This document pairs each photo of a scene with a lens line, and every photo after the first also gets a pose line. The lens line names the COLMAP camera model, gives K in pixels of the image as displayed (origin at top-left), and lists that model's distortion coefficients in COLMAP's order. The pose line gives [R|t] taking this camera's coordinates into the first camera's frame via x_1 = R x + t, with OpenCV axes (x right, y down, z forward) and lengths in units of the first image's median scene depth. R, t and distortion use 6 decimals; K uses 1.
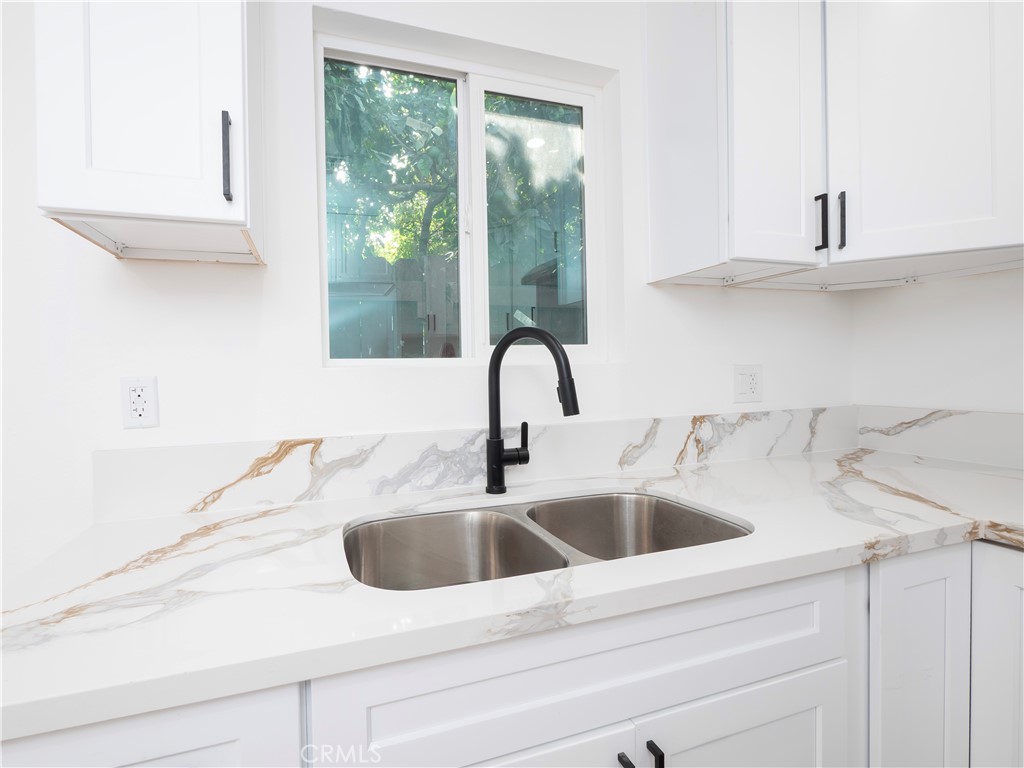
lens RADIAL K [[466.2, 0, 489.5], [0, 466.2, 381.5], [0, 0, 1]] dist [-0.002402, -0.002594]
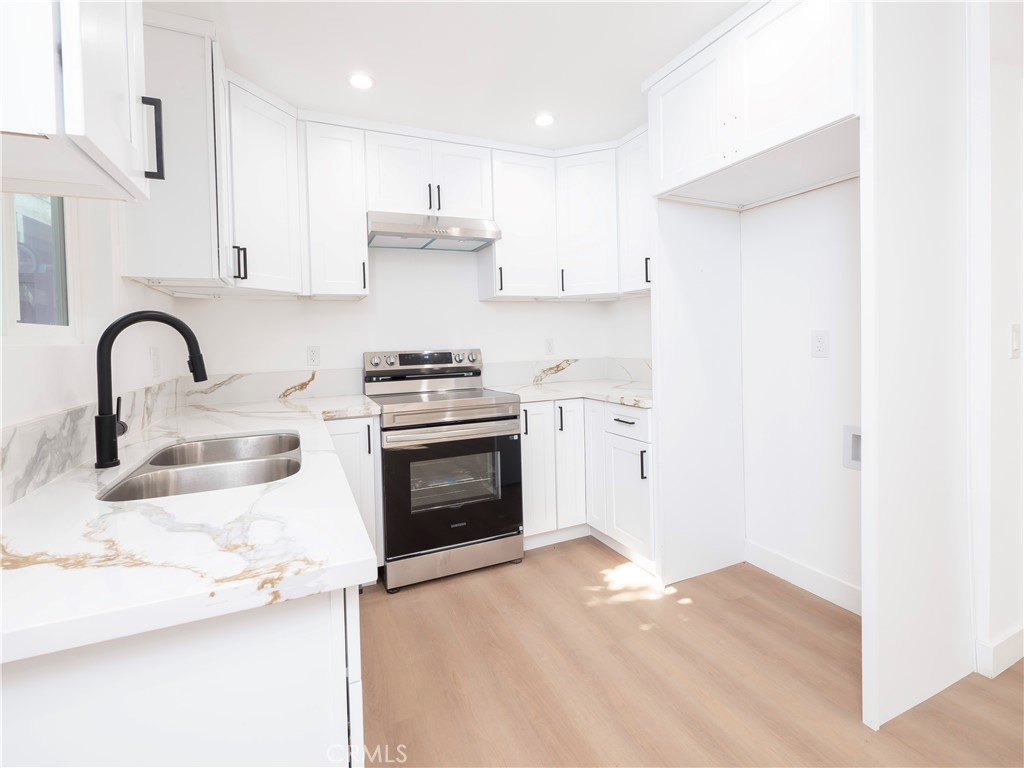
lens RADIAL K [[466.2, 0, 504.9], [0, 466.2, 359.3], [0, 0, 1]] dist [-0.002402, -0.002594]
pose [[-0.116861, -0.015287, 0.993031, -1.120698], [0.049053, 0.998572, 0.021144, 0.021487], [-0.991936, 0.051182, -0.115944, 0.236493]]
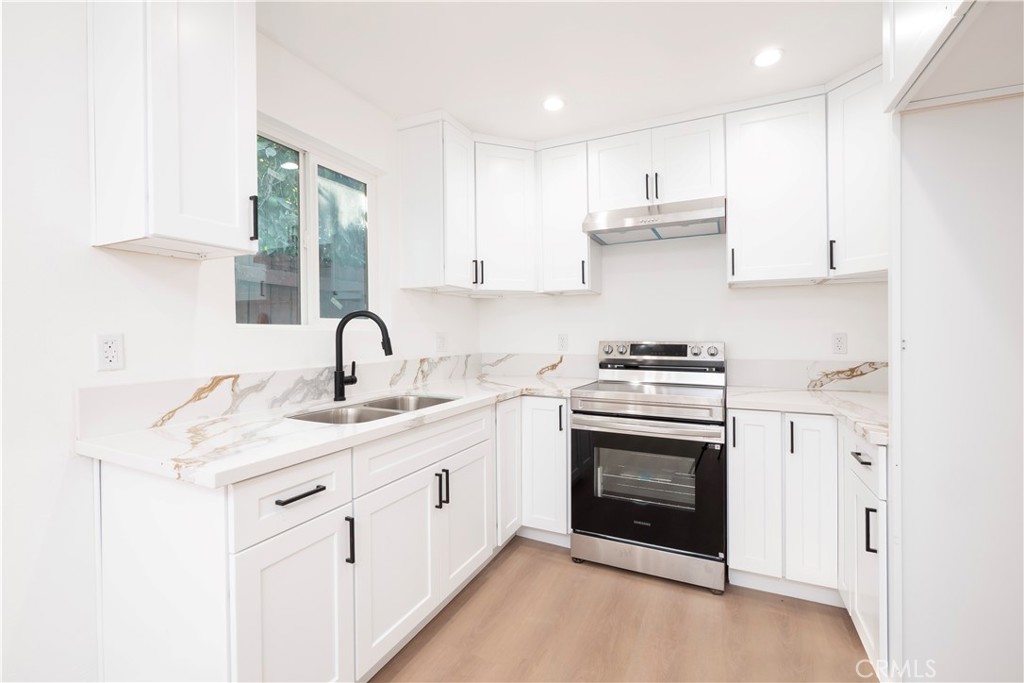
lens RADIAL K [[432.0, 0, 529.7], [0, 432.0, 342.3], [0, 0, 1]] dist [-0.005824, 0.003094]
pose [[0.668258, 0.003484, 0.743921, -0.743273], [0.003231, 0.999966, -0.007586, 0.025975], [-0.743923, 0.007473, 0.668224, -0.673136]]
